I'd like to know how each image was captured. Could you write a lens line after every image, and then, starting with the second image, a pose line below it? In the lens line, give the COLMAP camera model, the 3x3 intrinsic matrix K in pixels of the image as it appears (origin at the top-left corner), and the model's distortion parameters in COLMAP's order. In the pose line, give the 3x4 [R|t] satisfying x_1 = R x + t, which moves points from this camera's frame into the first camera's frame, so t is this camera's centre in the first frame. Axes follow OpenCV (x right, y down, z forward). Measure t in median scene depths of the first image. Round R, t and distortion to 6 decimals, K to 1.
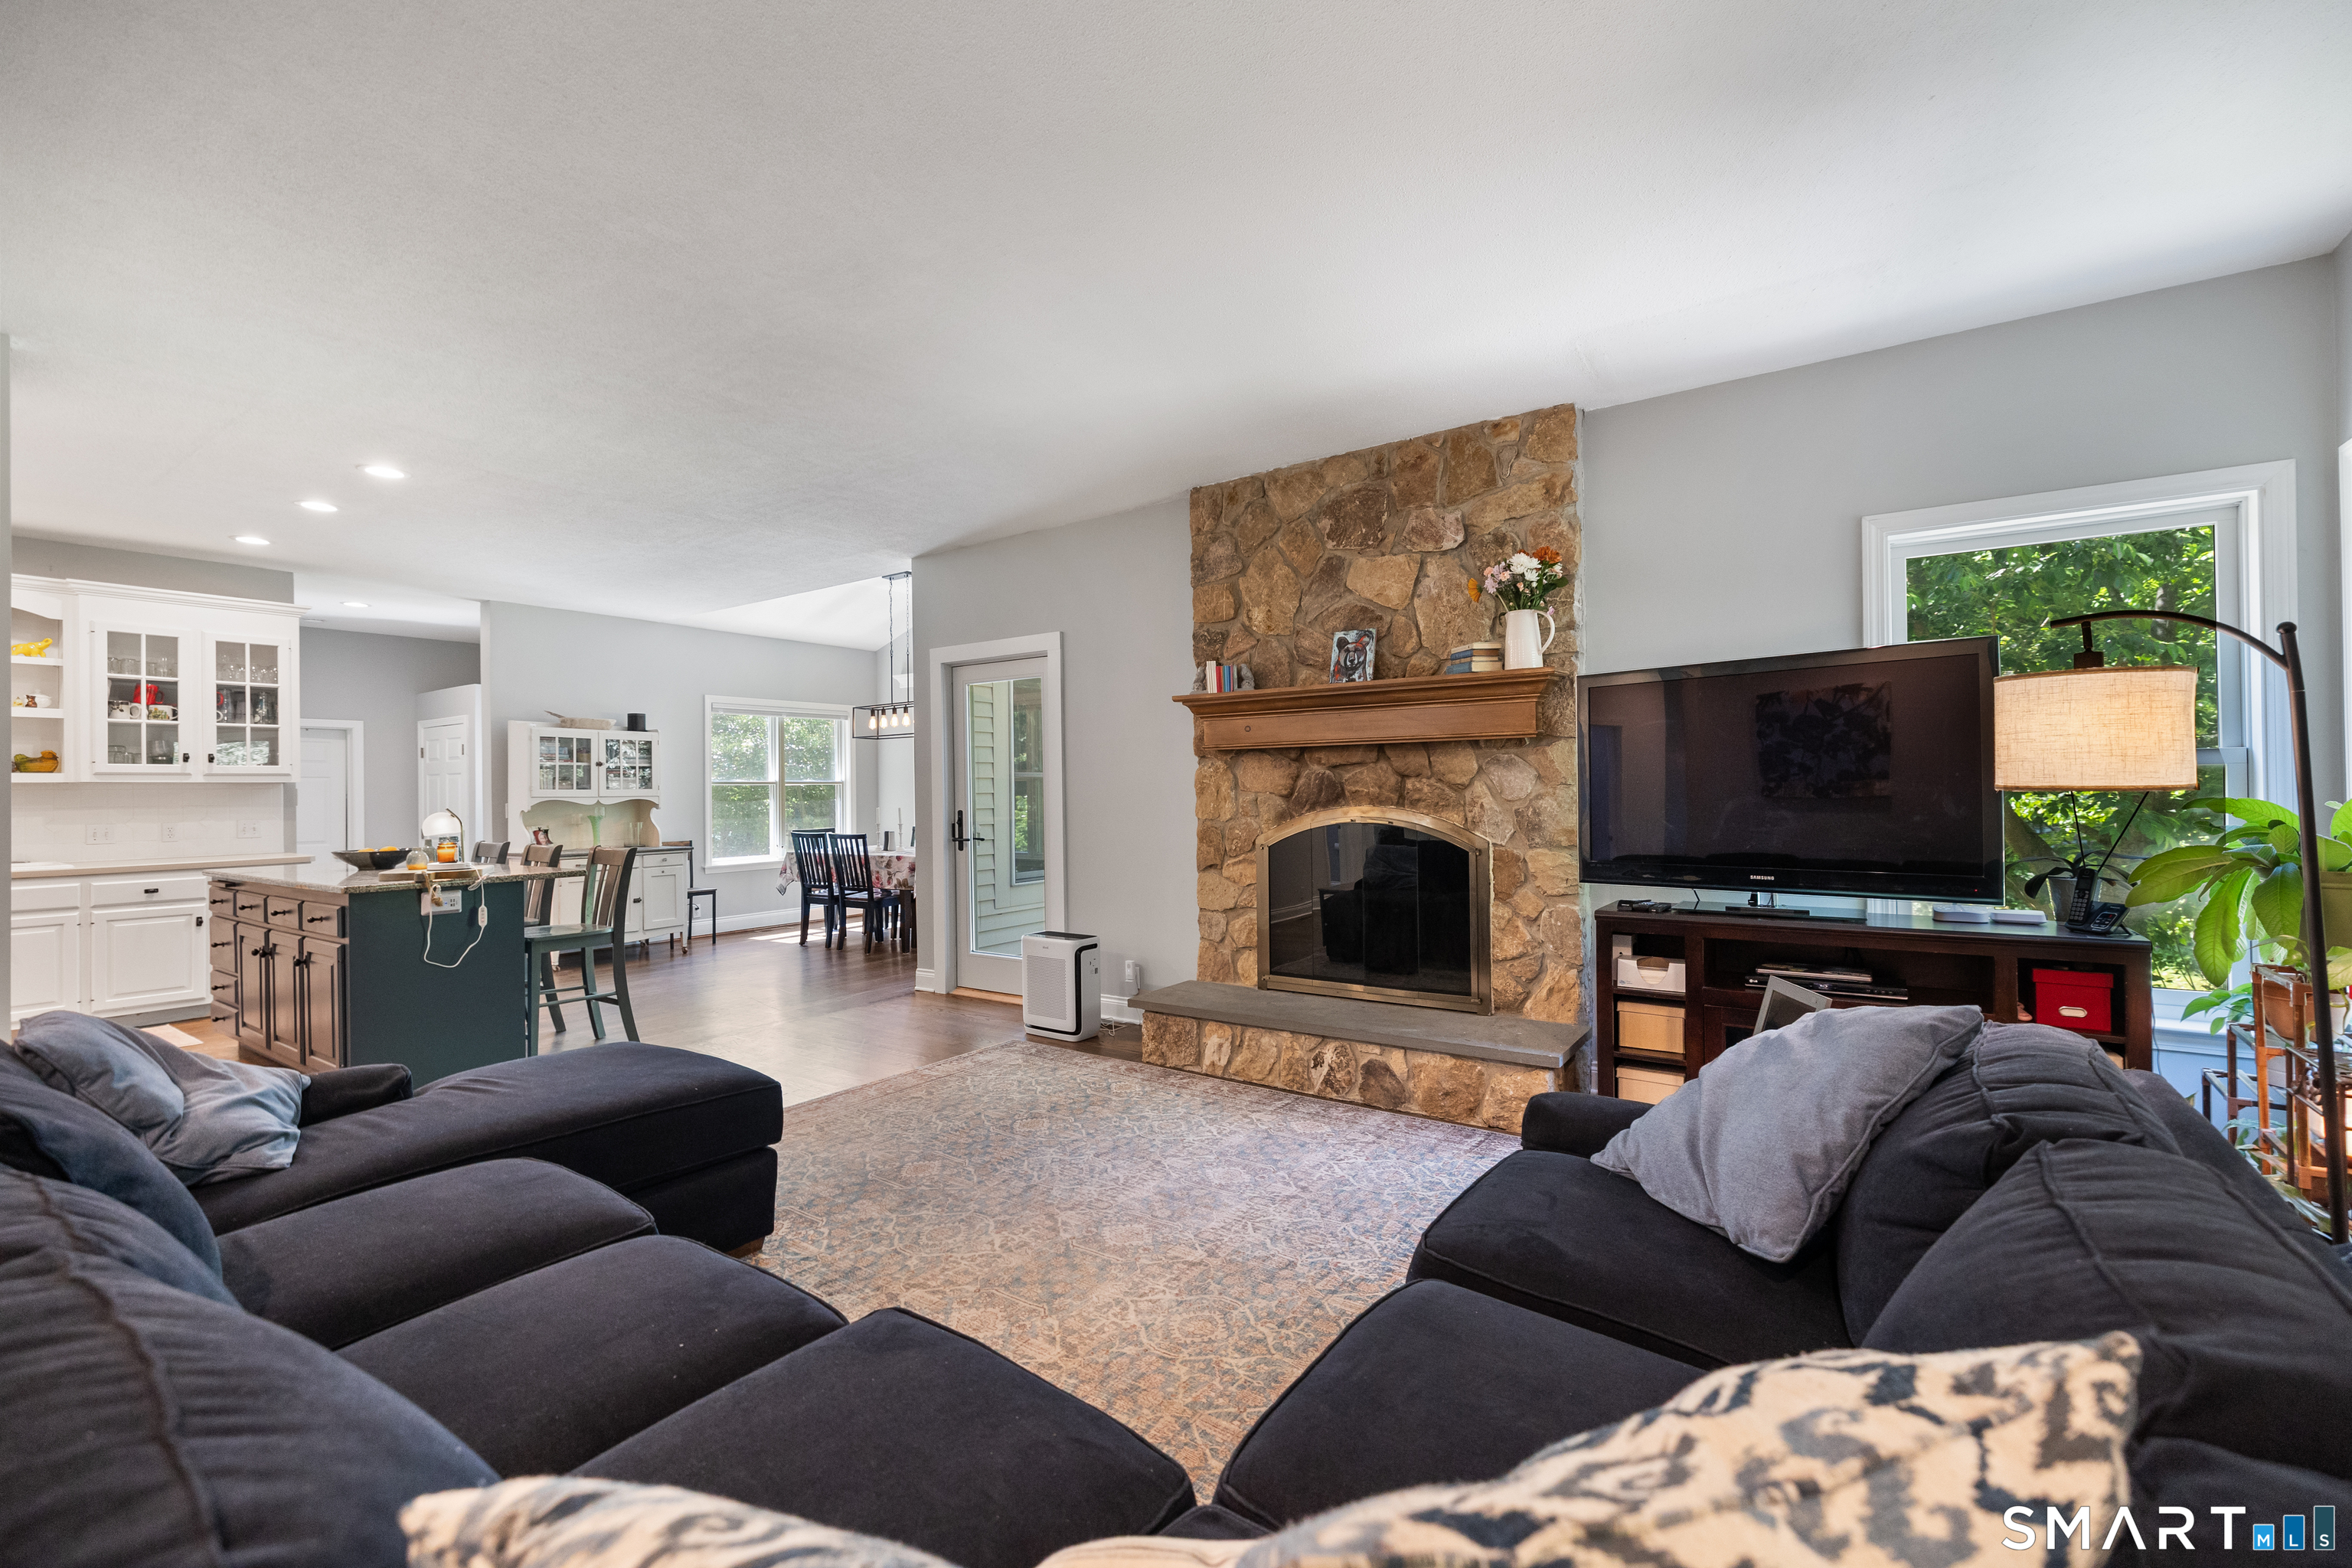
lens RADIAL K [[983.0, 0, 1191.5], [0, 983.0, 783.4], [0, 0, 1]] dist [0.001387, -0.000196]
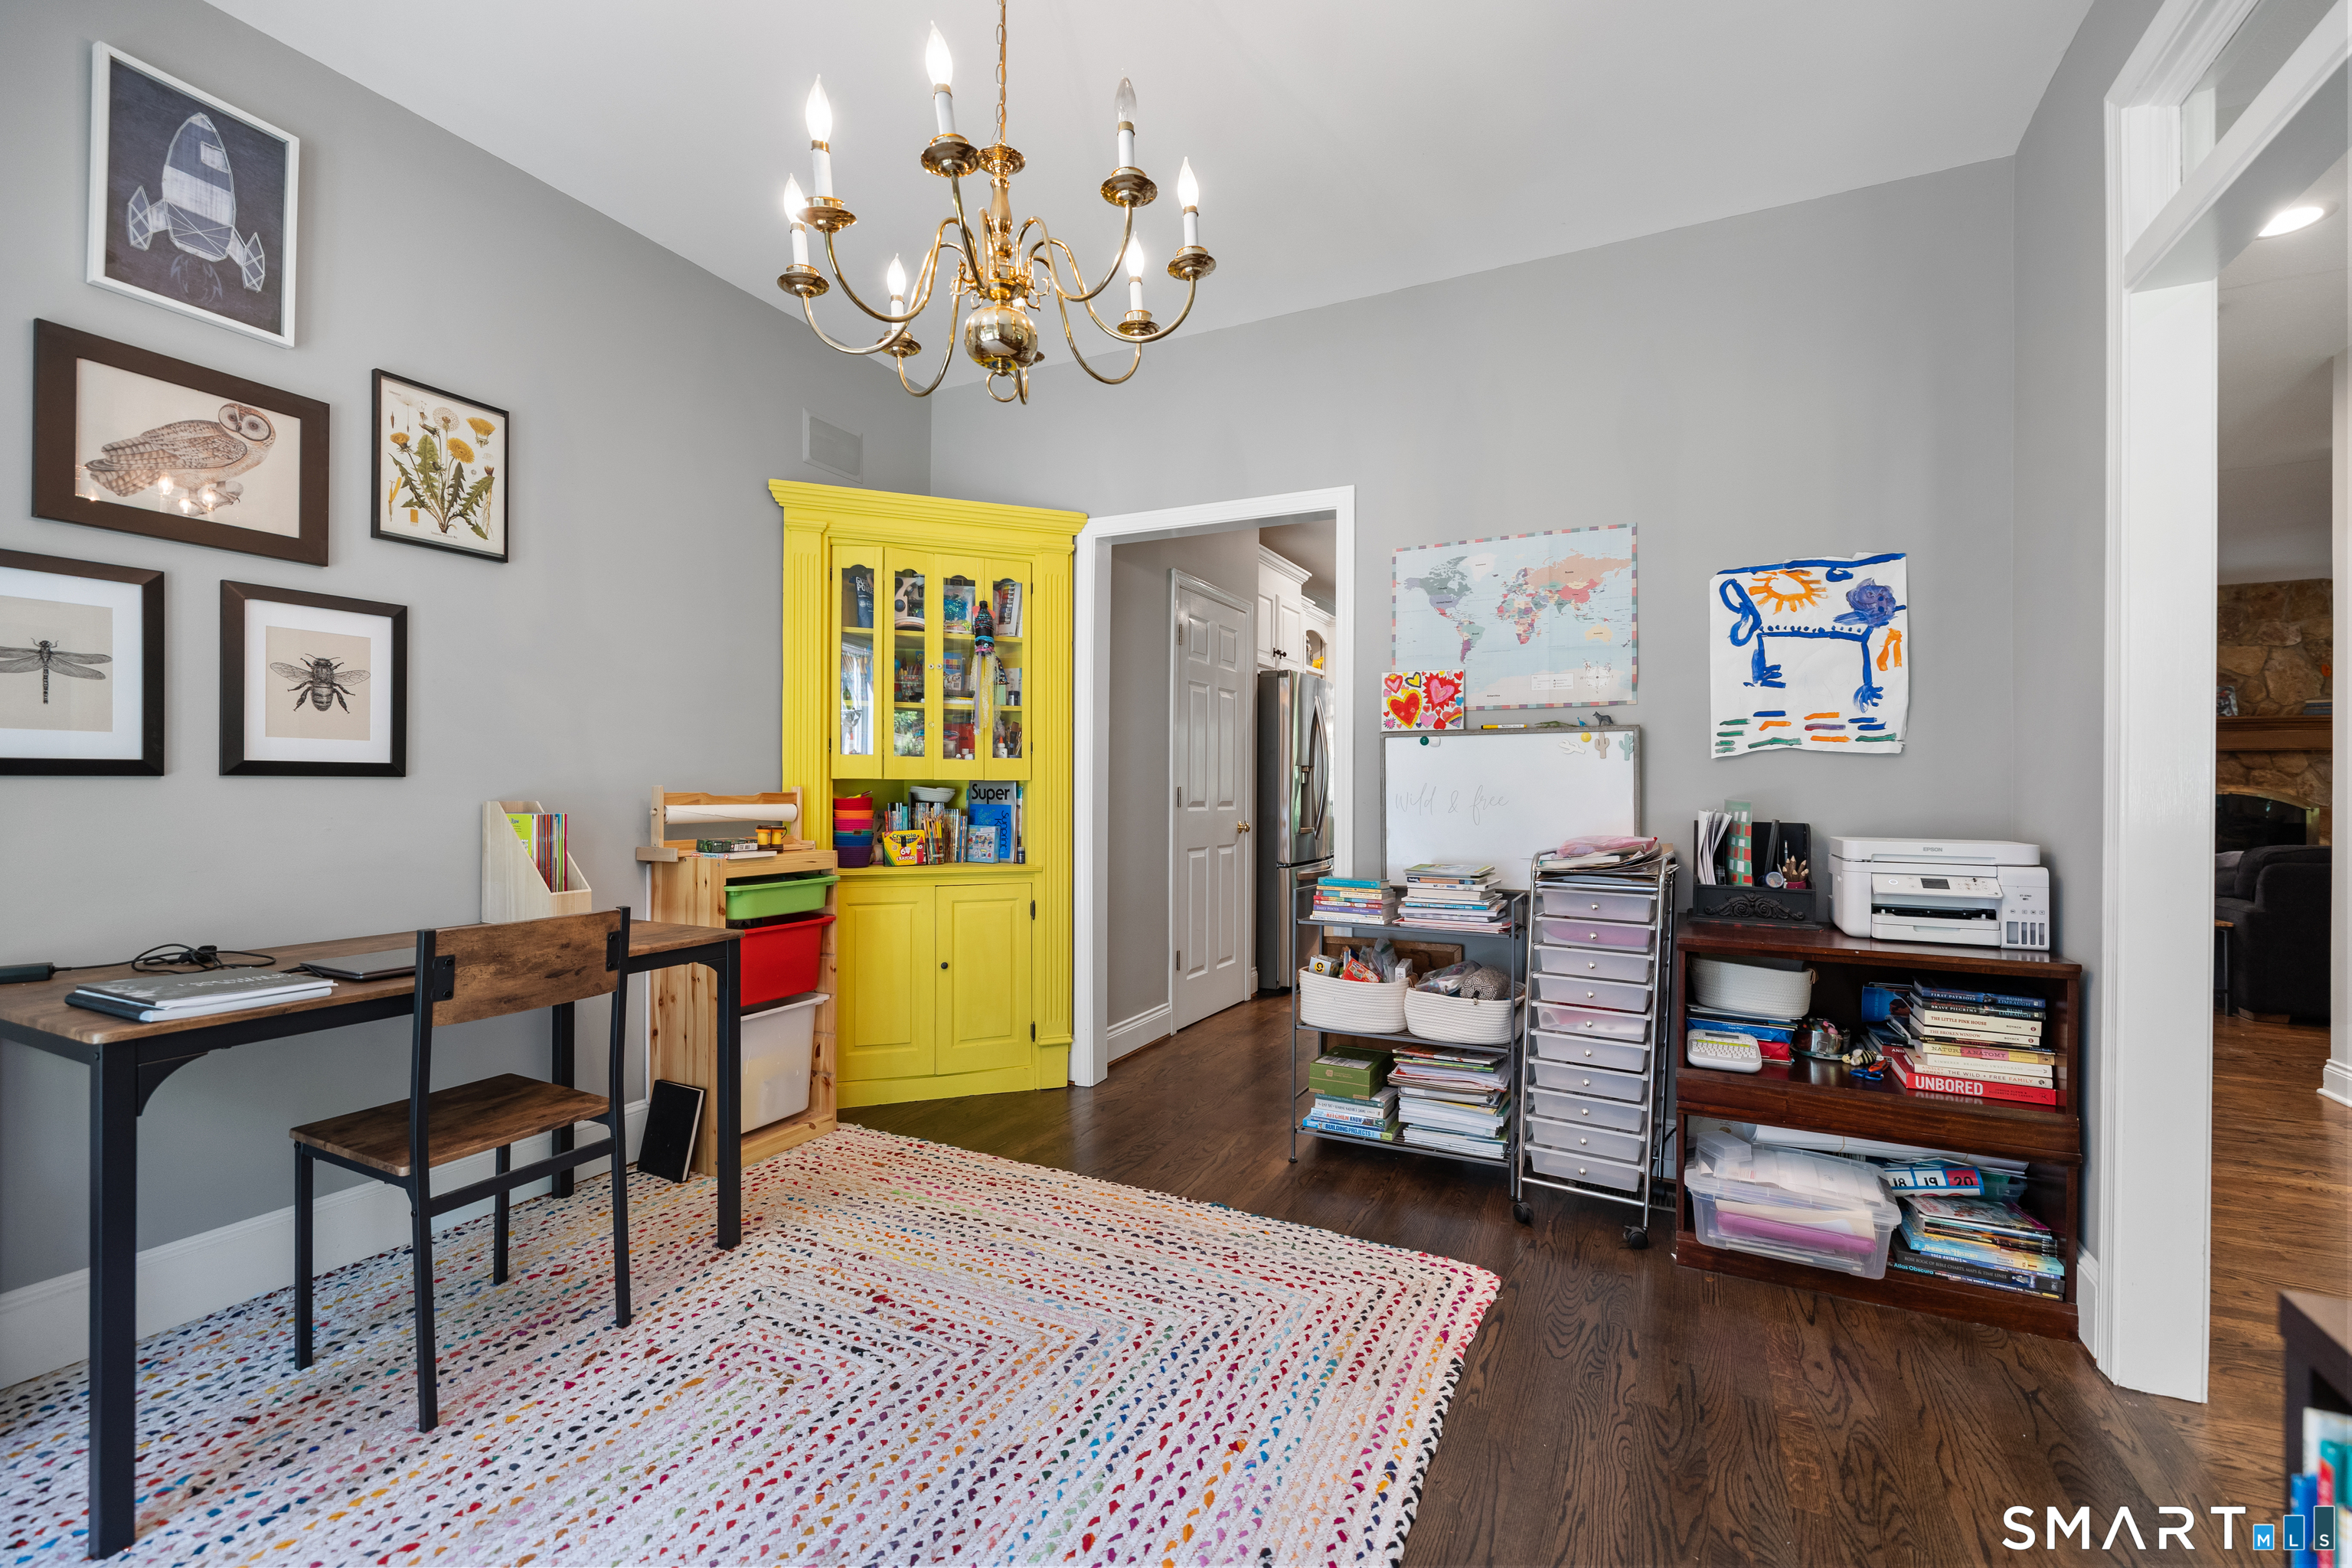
lens RADIAL K [[983.0, 0, 1191.5], [0, 983.0, 783.4], [0, 0, 1]] dist [0.001387, -0.000196]
pose [[0.989248, 0.017645, 0.145179, -1.944466], [-0.018565, 0.999815, 0.004982, 0.046360], [-0.145065, -0.007624, 0.989393, -0.500454]]
